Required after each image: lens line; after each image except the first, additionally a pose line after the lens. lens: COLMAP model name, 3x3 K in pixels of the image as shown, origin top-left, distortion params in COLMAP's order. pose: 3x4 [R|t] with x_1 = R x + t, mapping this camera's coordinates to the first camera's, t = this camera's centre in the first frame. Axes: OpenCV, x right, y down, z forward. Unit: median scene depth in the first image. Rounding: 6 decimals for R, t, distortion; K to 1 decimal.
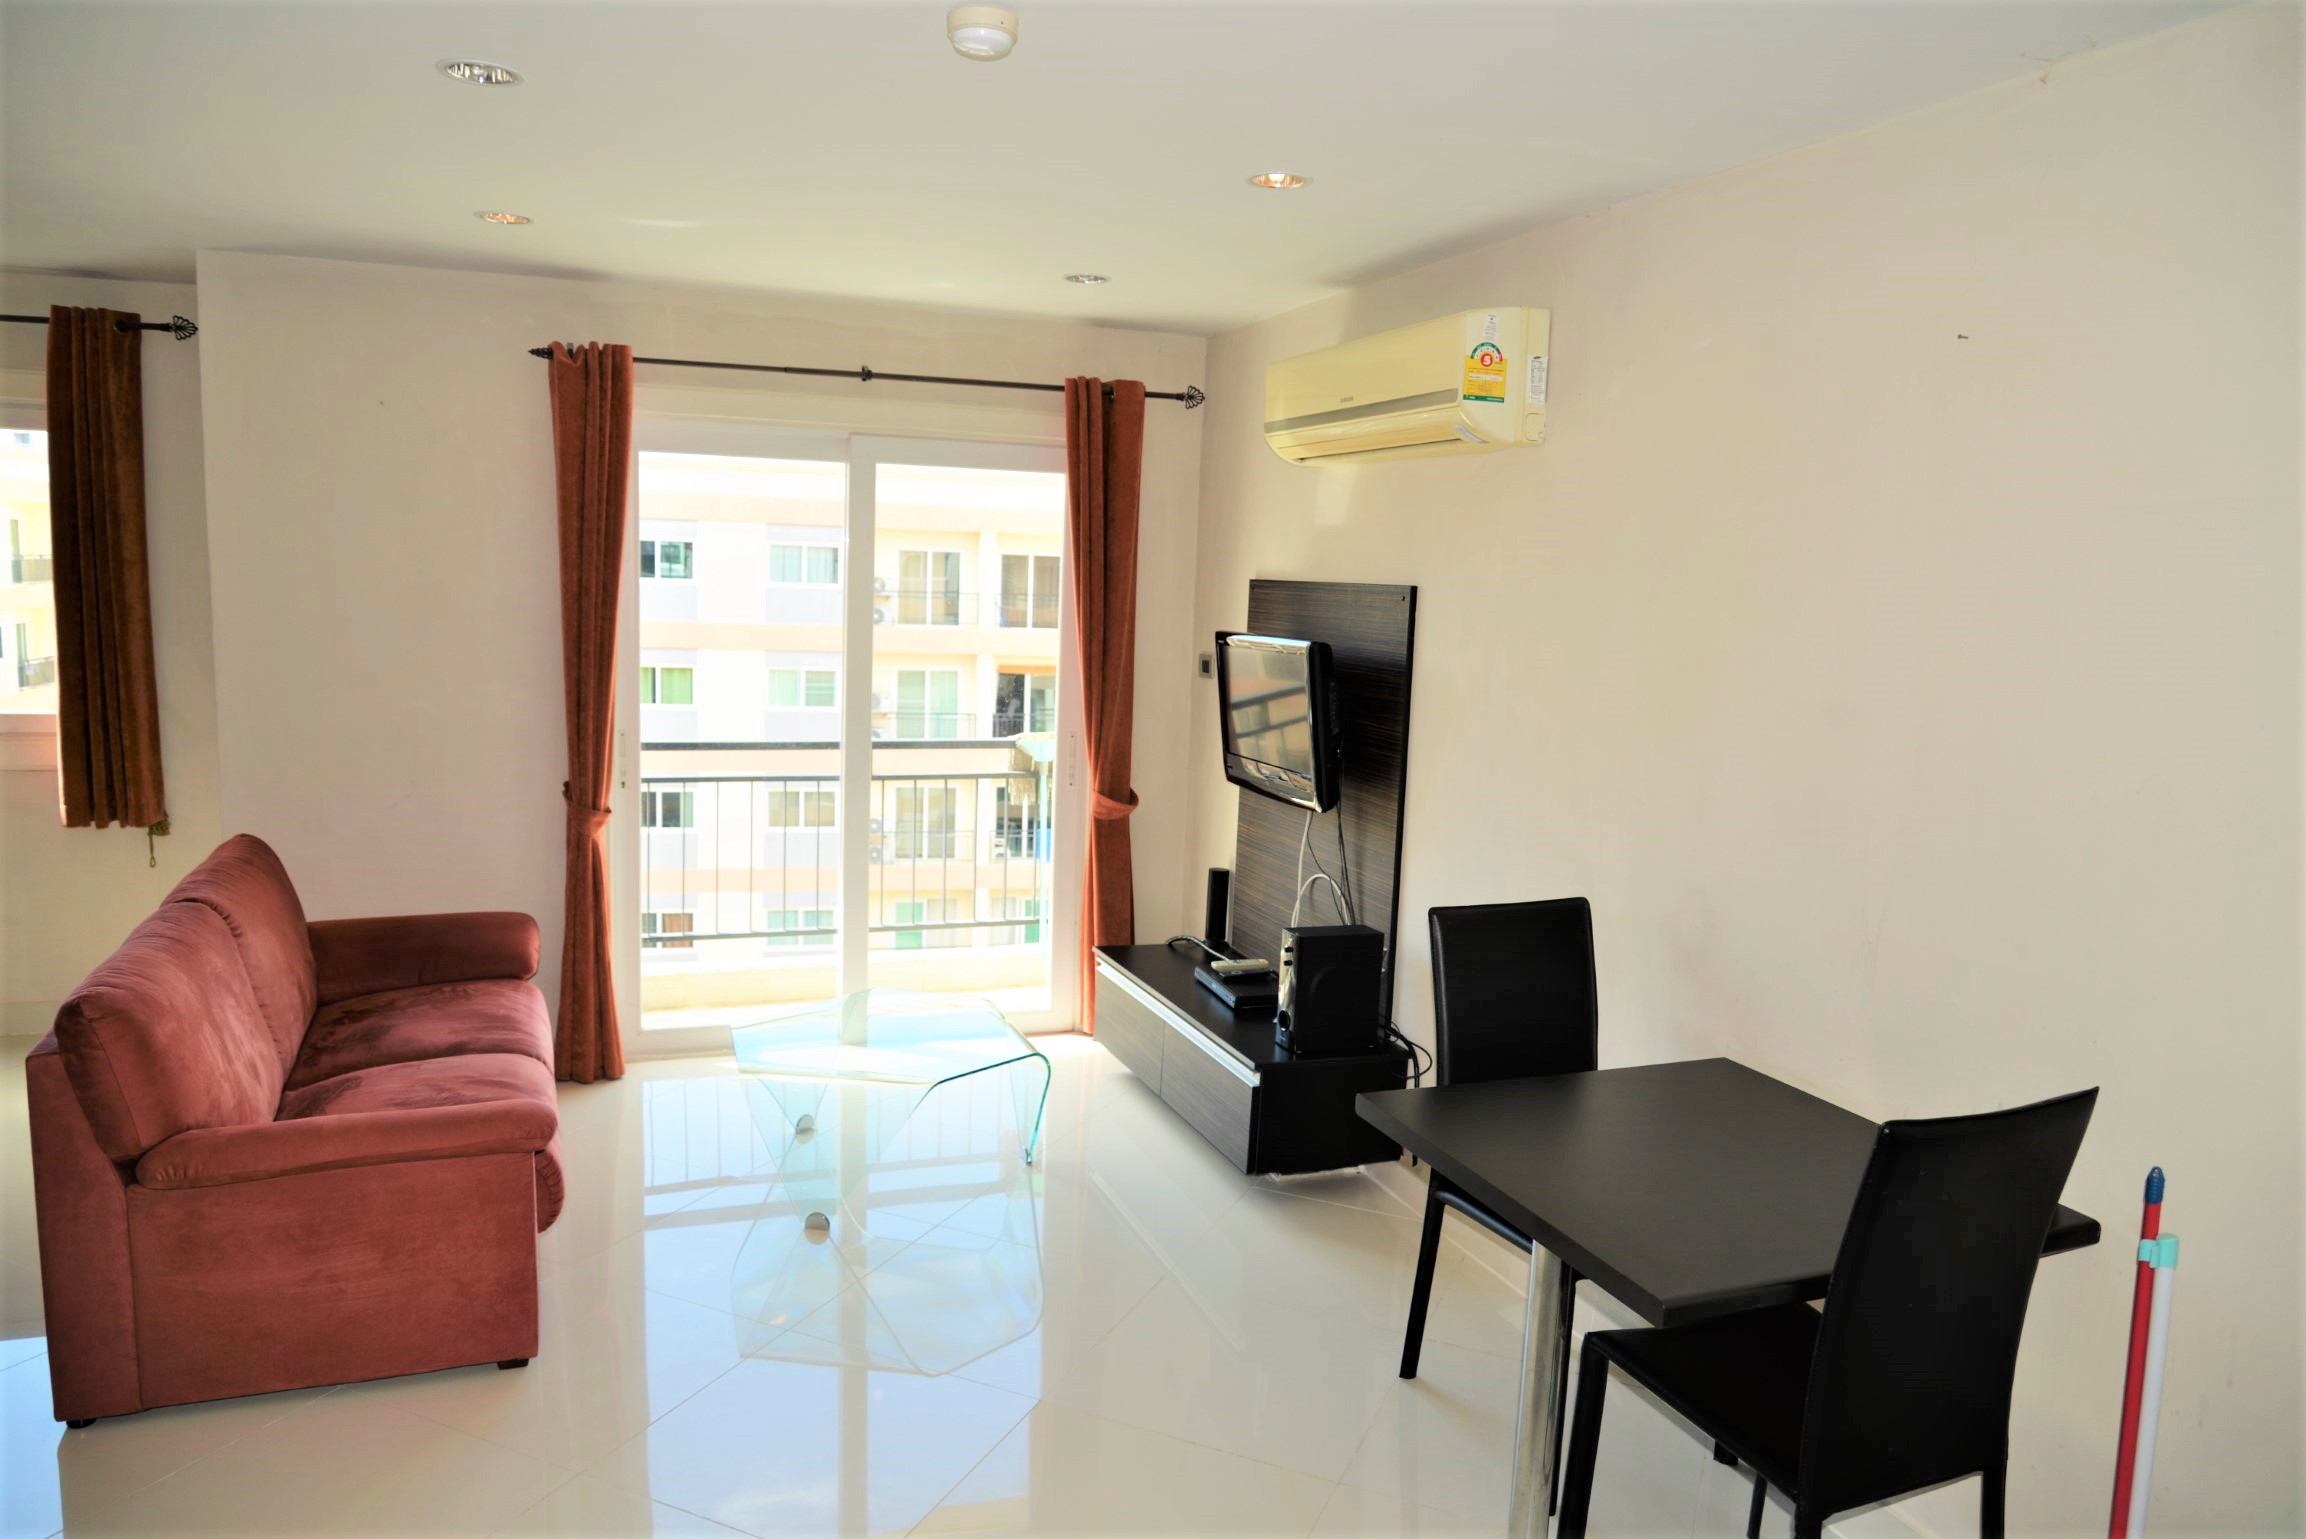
lens RADIAL K [[1547.1, 0, 1167.9], [0, 1547.1, 781.5], [0, 0, 1]] dist [-0.050879, 0.008216]
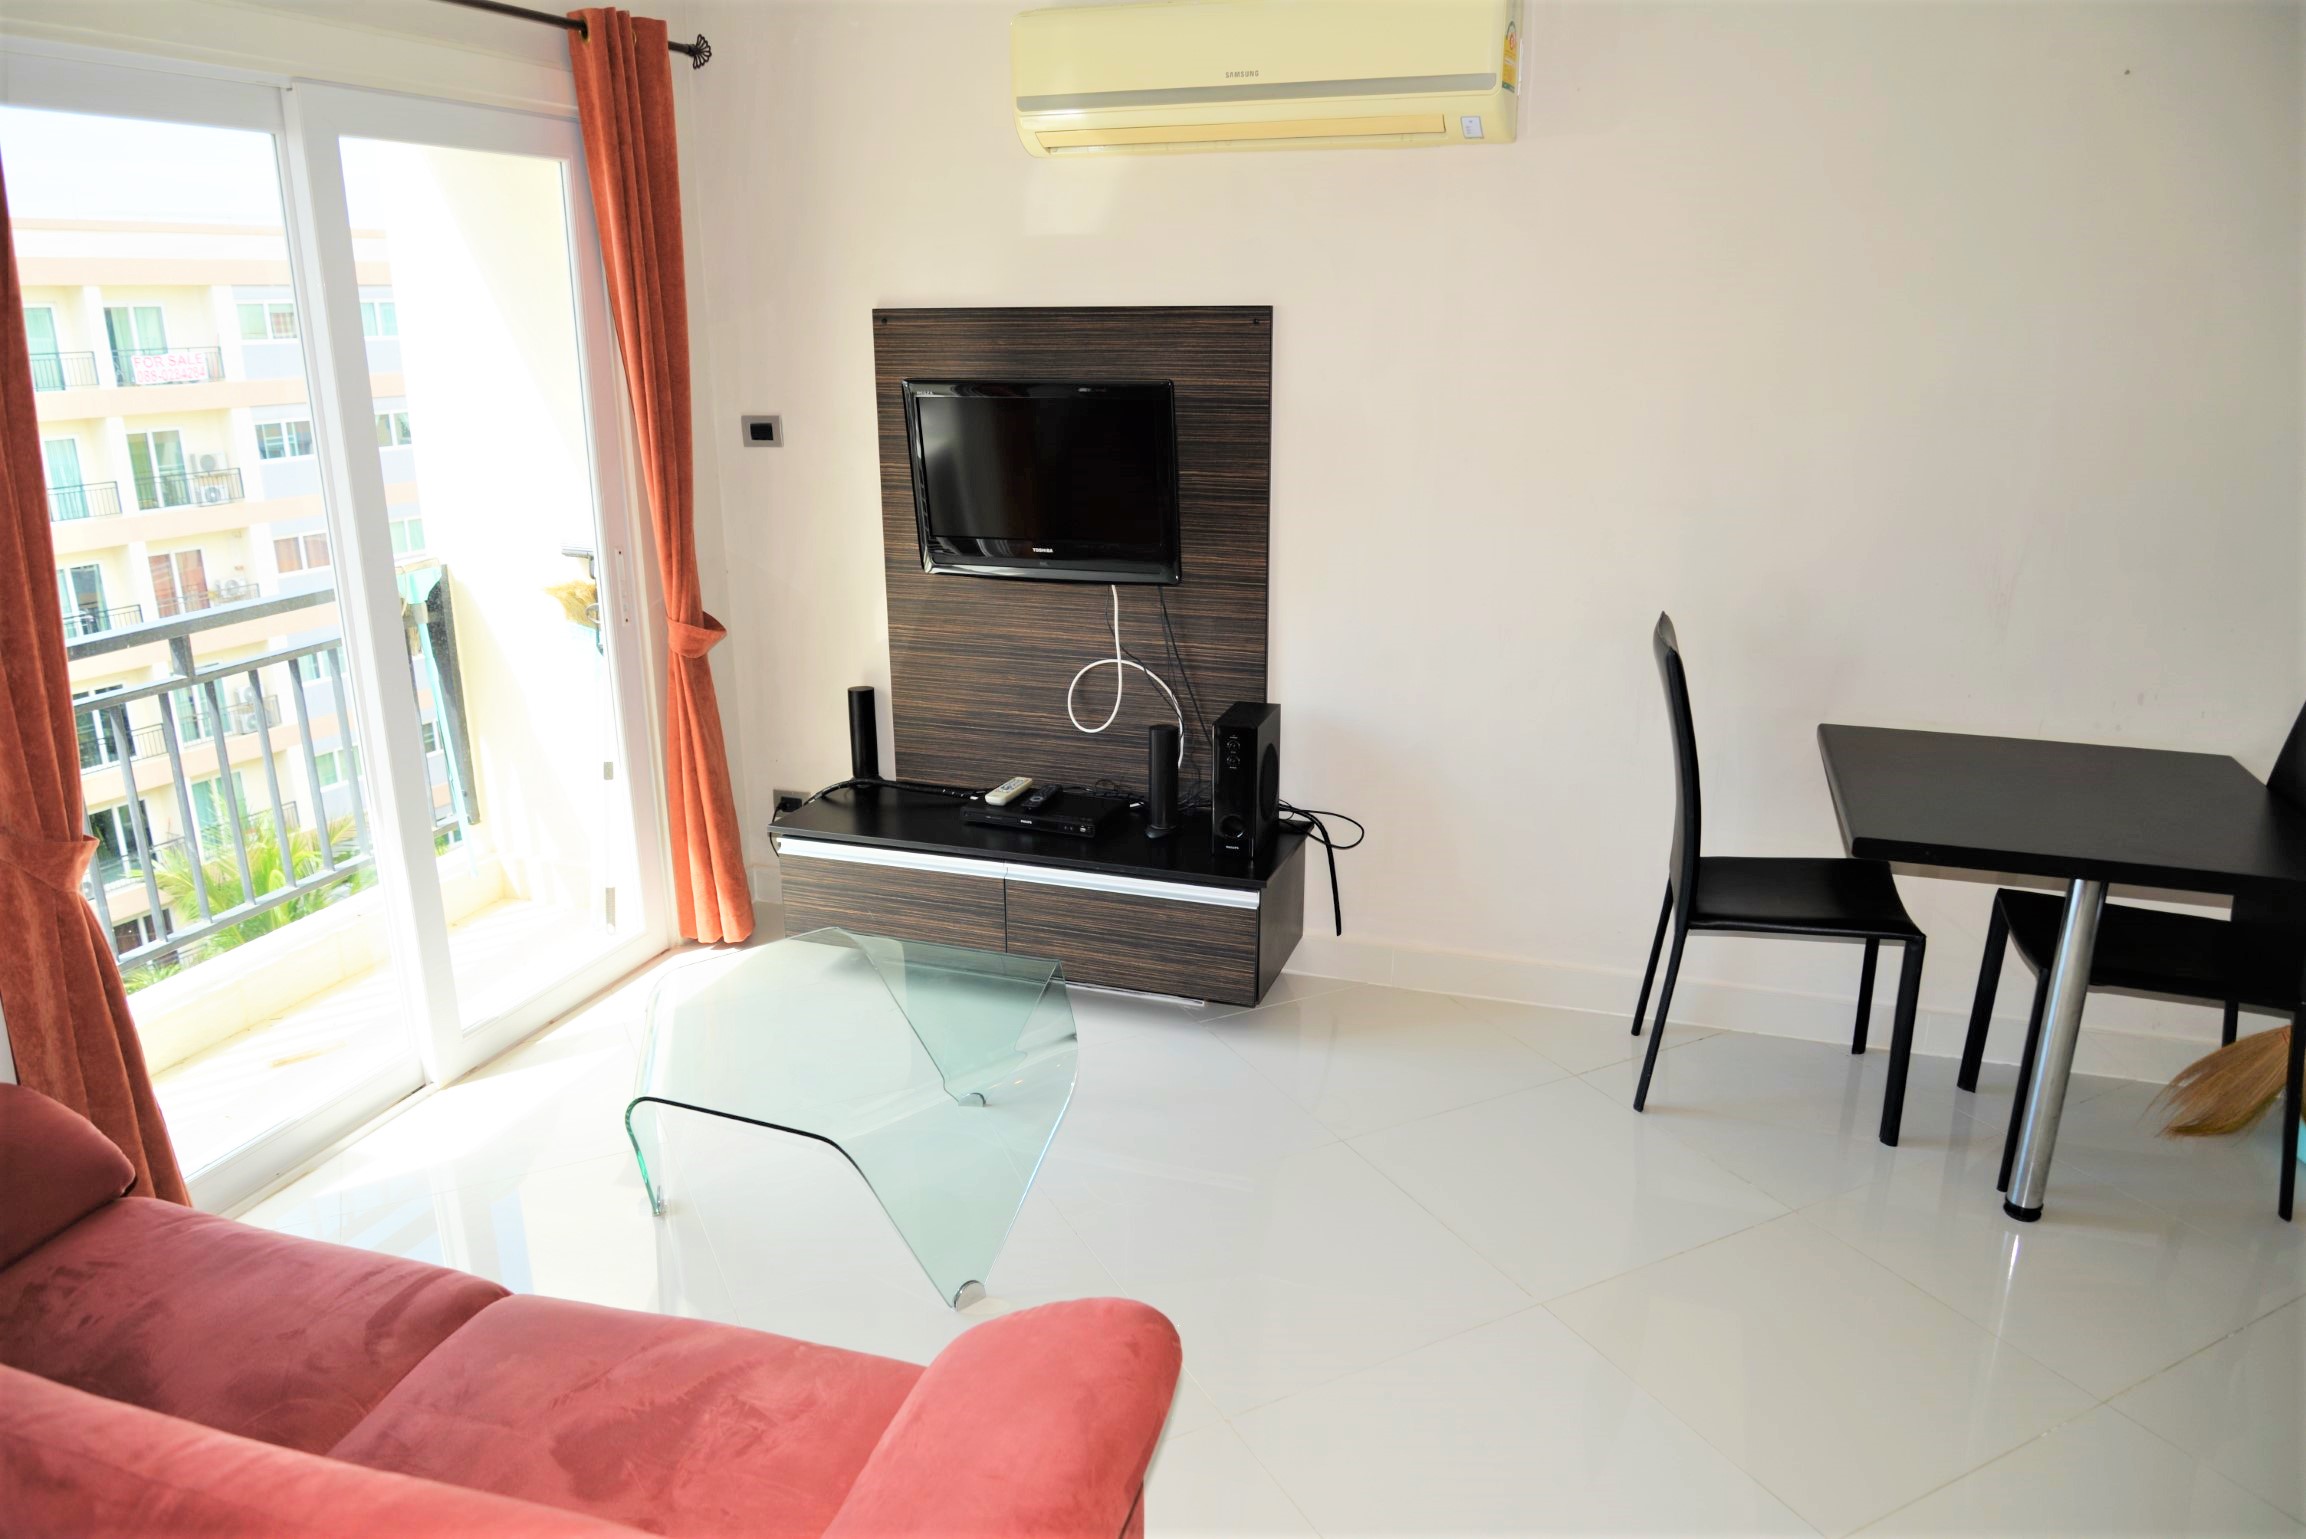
lens RADIAL K [[1547.1, 0, 1163.1], [0, 1547.1, 776.4], [0, 0, 1]] dist [-0.050879, 0.008216]
pose [[0.636347, -0.261380, 0.725770, -0.453186], [0.128039, 0.963583, 0.234764, -0.065264], [-0.760703, -0.056464, 0.646640, 0.367632]]
